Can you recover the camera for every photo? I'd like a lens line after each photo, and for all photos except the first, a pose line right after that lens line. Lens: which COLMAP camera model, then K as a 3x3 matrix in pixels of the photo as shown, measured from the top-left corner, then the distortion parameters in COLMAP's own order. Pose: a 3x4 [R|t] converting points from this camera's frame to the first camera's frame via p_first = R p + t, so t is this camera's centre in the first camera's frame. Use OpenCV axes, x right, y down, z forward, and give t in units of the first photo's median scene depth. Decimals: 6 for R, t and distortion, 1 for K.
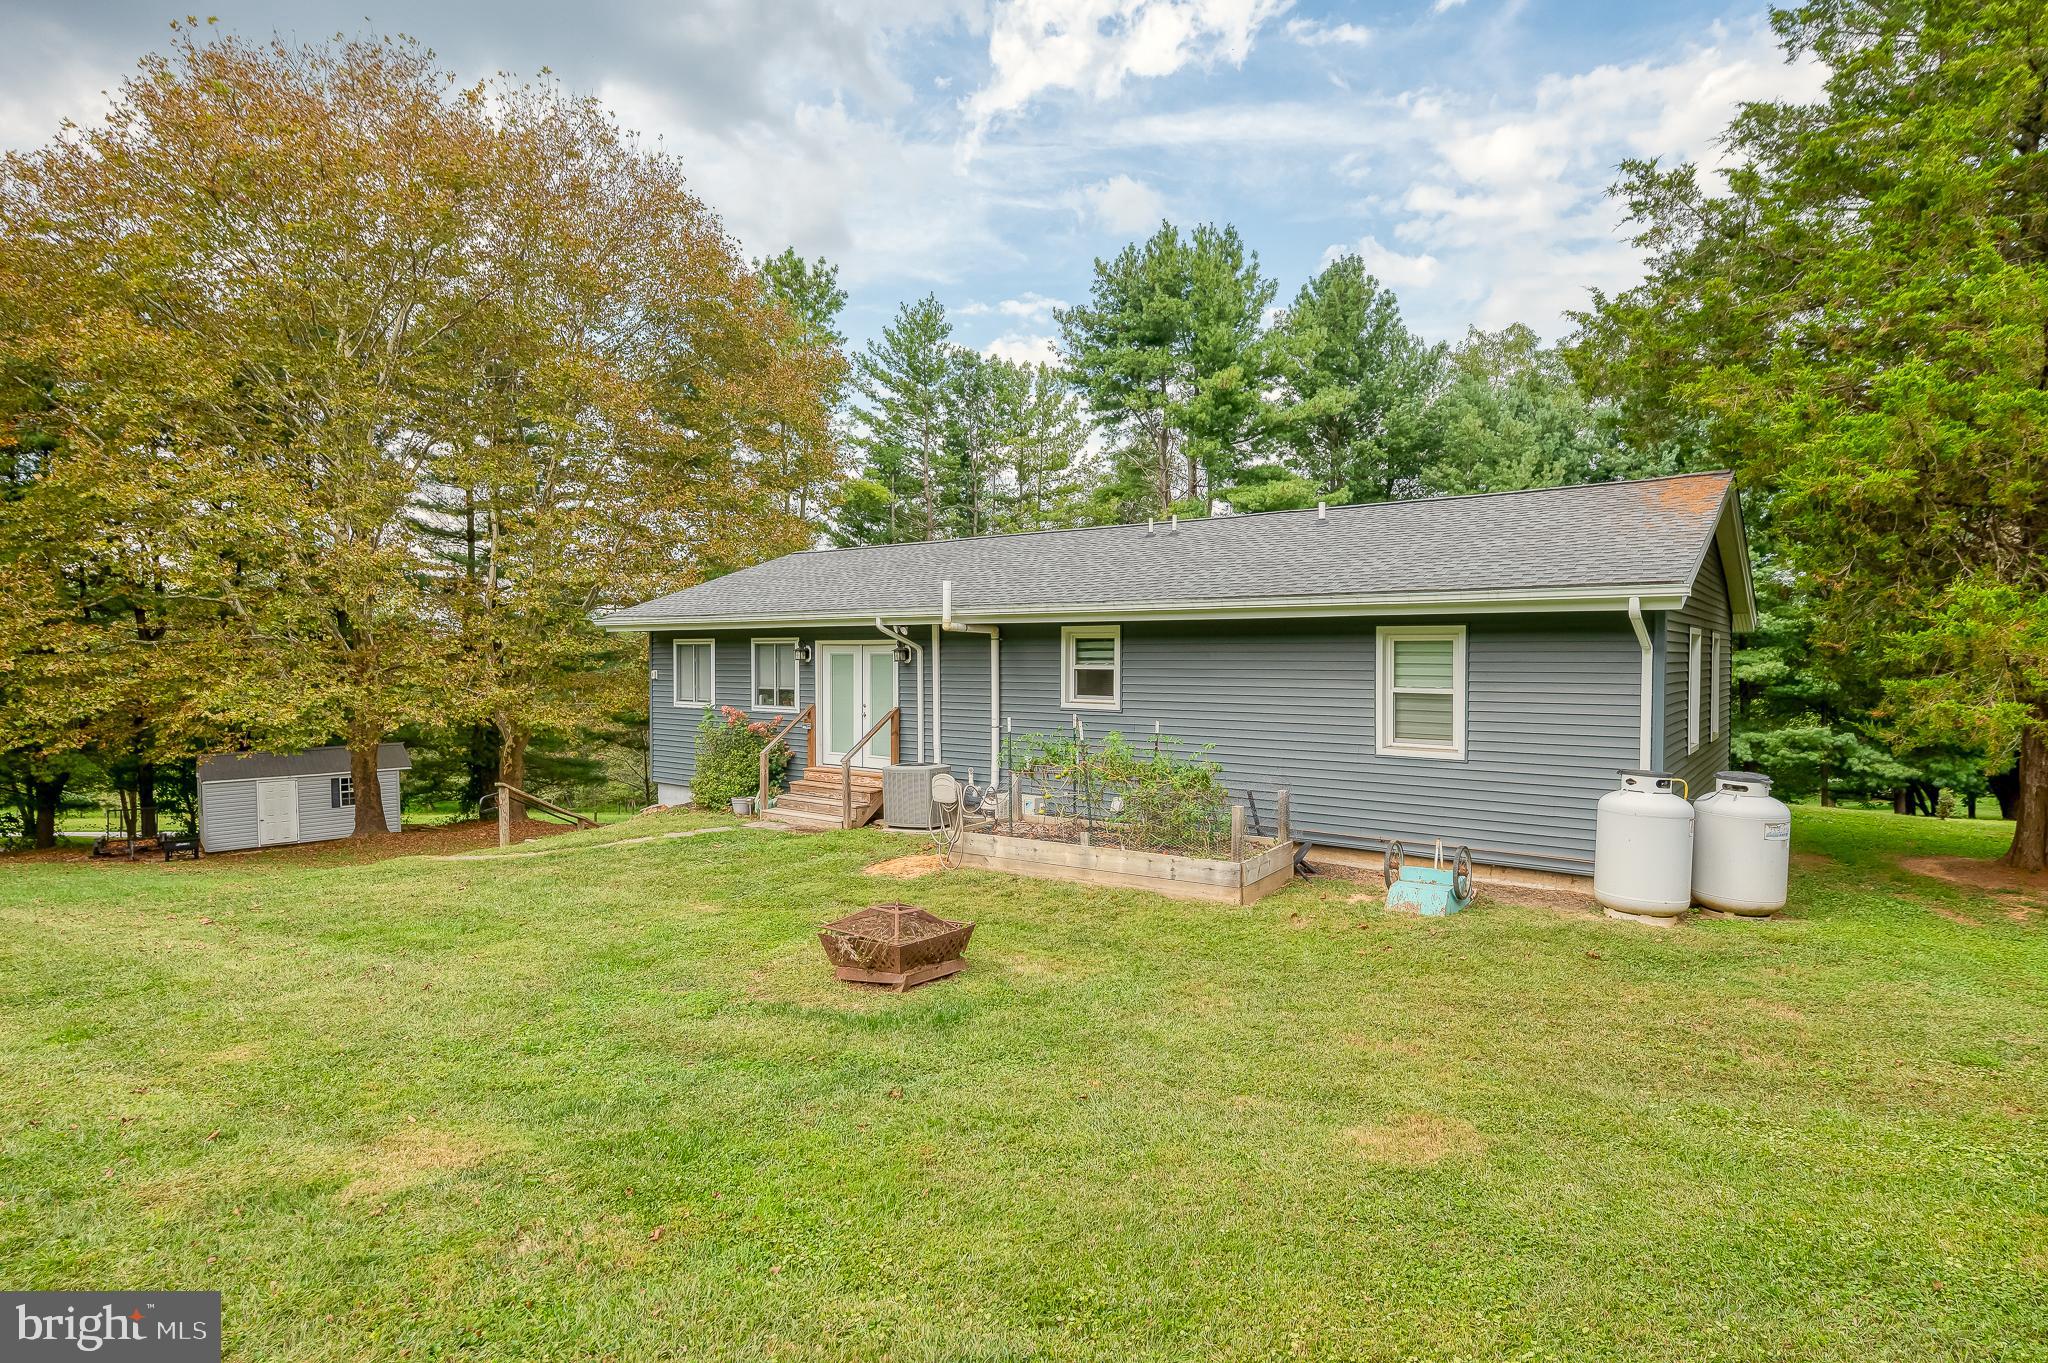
lens RADIAL K [[1077.1, 0, 1024.0], [0, 1077.1, 681.5], [0, 0, 1]] dist [-0.013058, -0.001255]
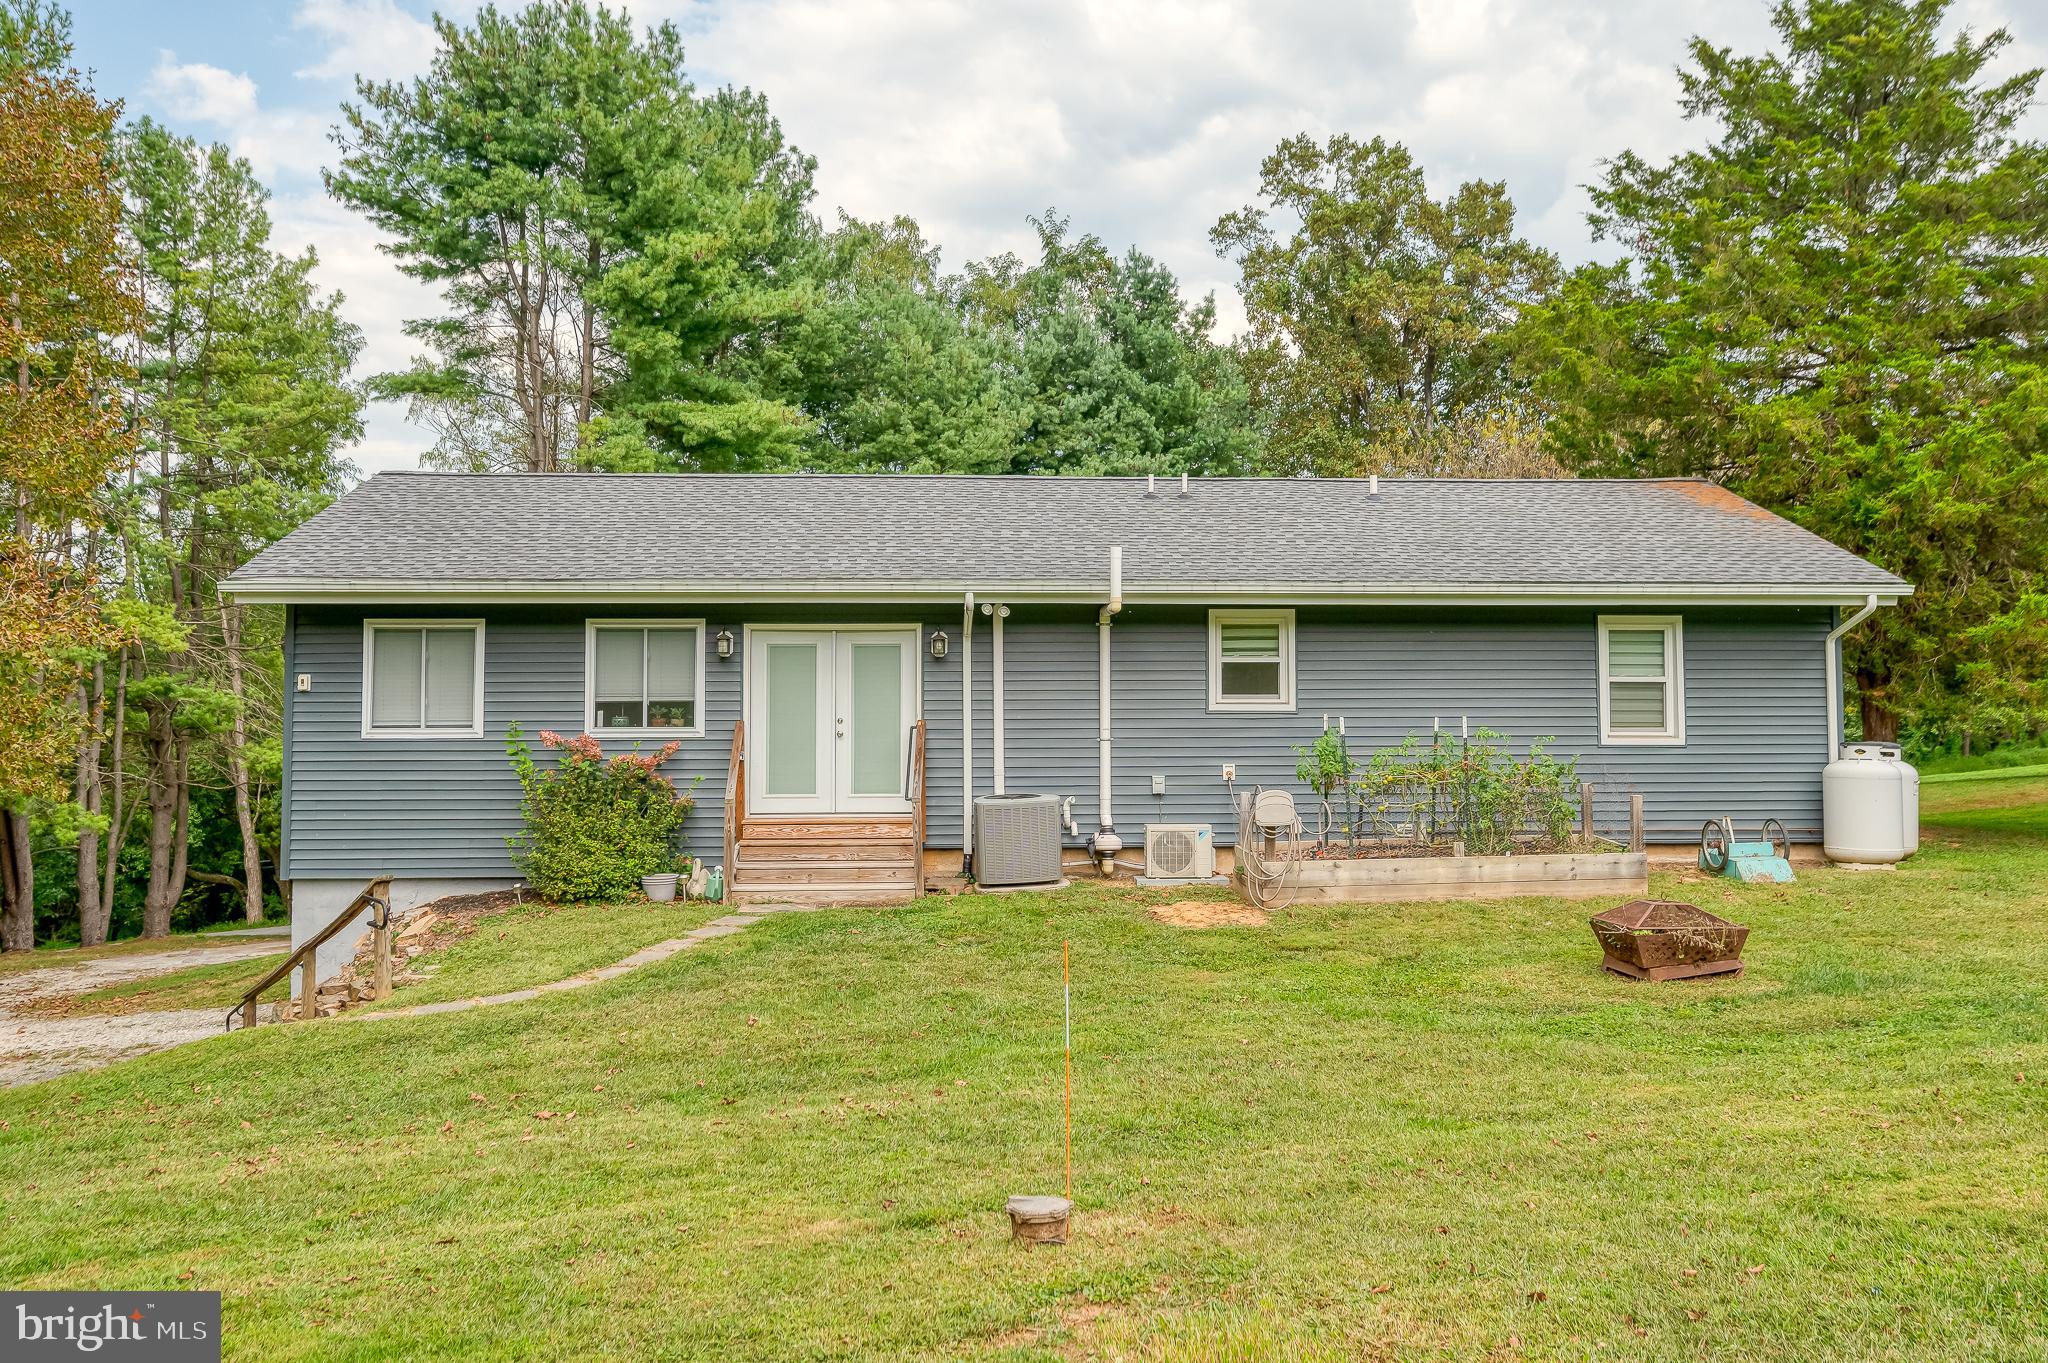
lens RADIAL K [[1754.8, 0, 1028.2], [0, 1754.8, 543.0], [0, 0, 1]] dist [0.014646, -0.011986]
pose [[0.744947, 0.041864, 0.665809, -1.144965], [0.018457, 0.996354, -0.083297, 0.007655], [-0.666869, 0.074341, 0.741458, 0.135354]]
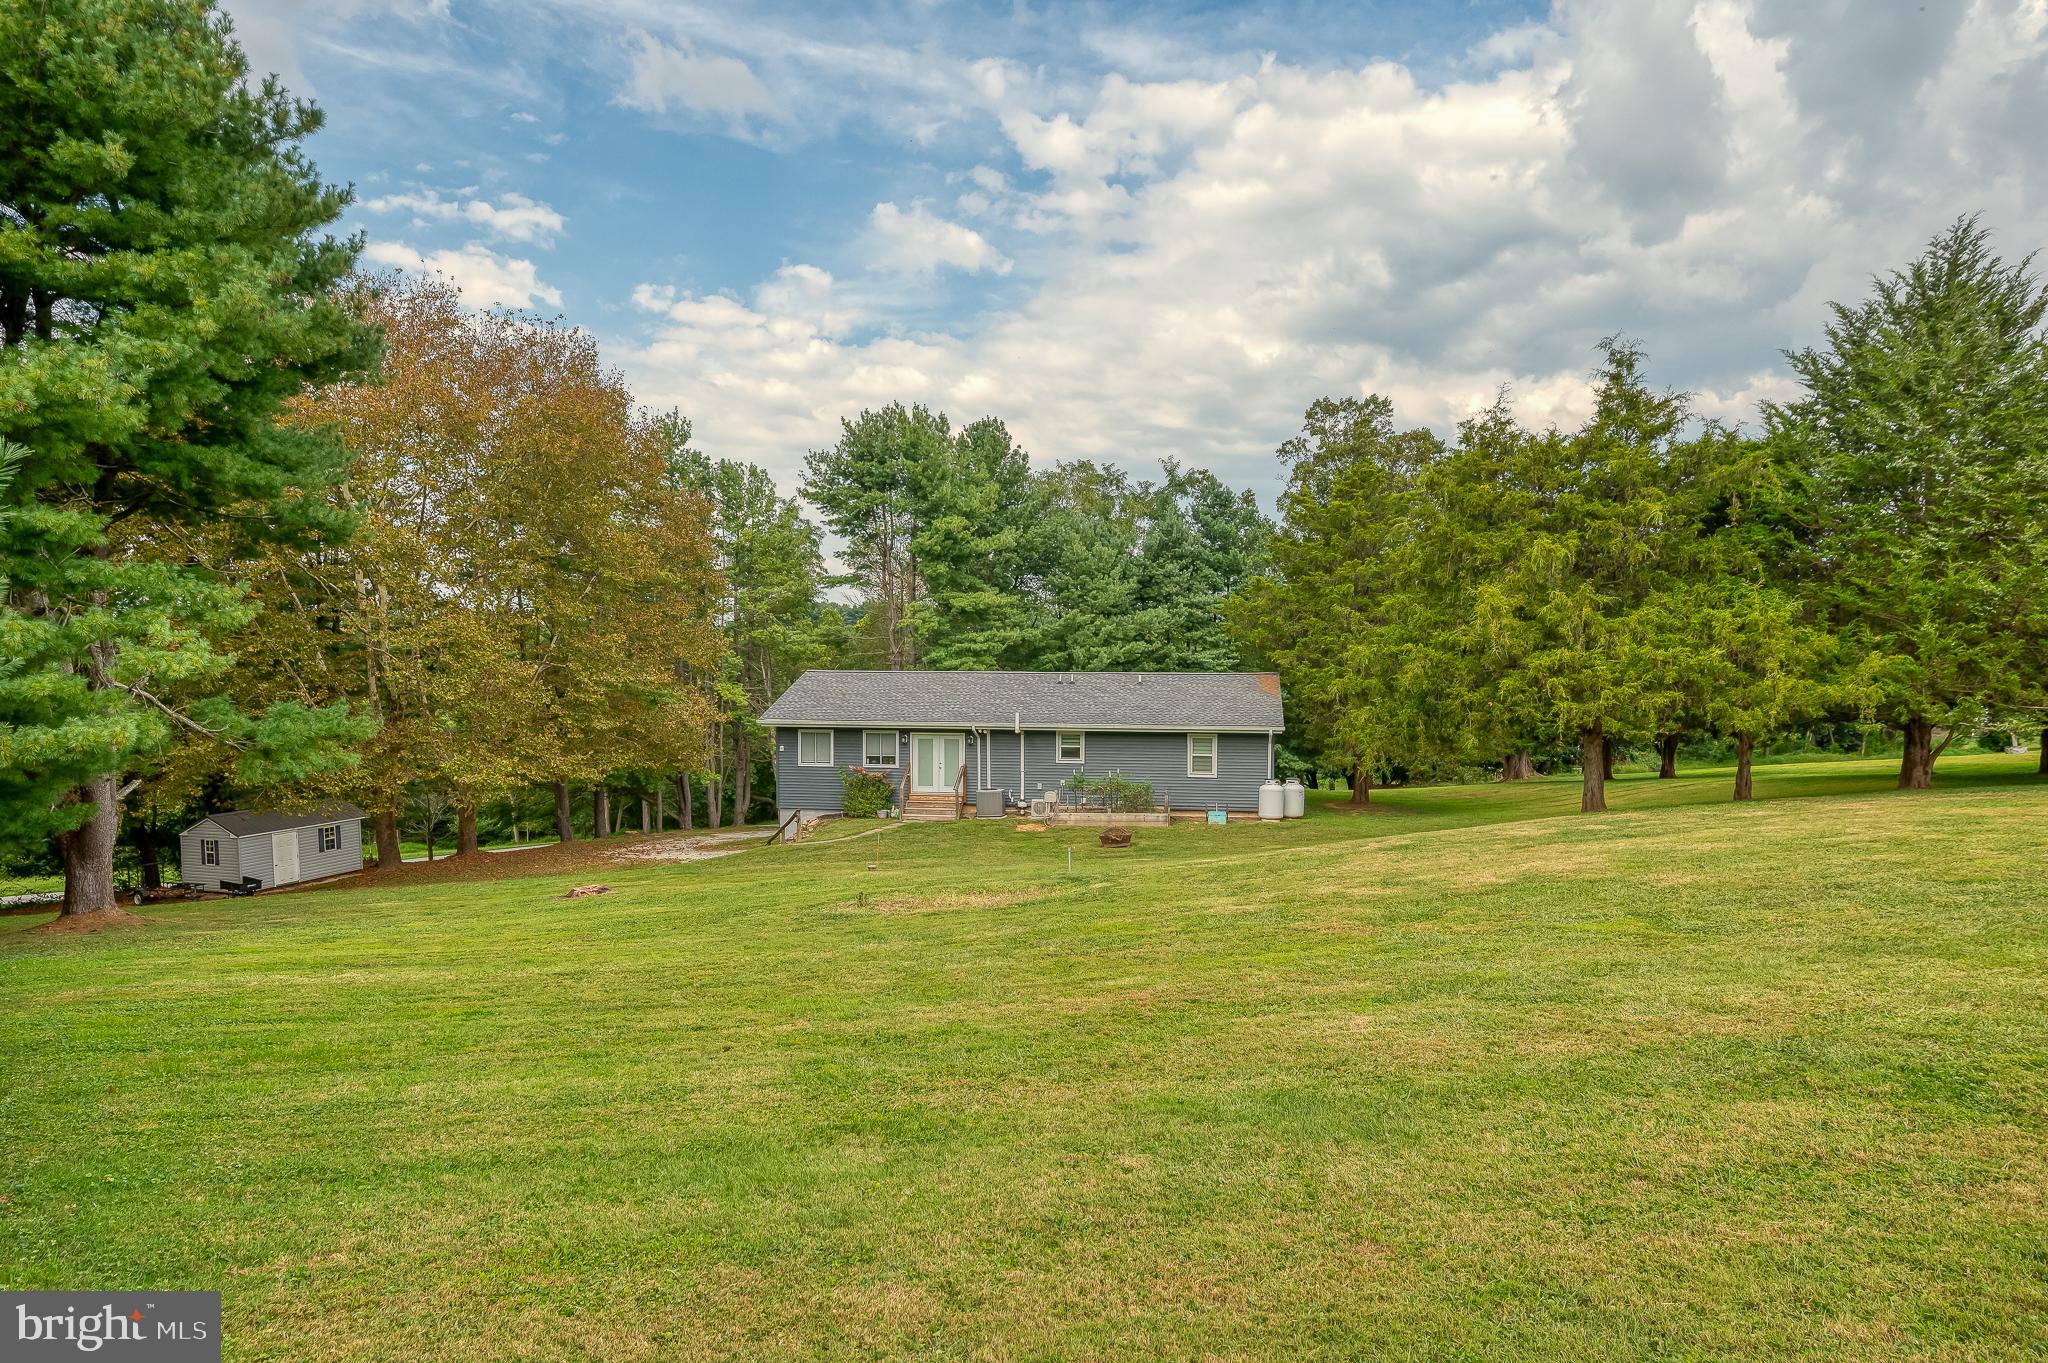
lens RADIAL K [[1310.8, 0, 1024.0], [0, 1310.8, 681.5], [0, 0, 1]] dist [-0.000647, 0.001532]
pose [[0.879770, -0.013630, 0.475205, -1.767200], [0.010727, 0.999904, 0.008819, -0.230386], [-0.475279, -0.002661, 0.879831, -1.950348]]
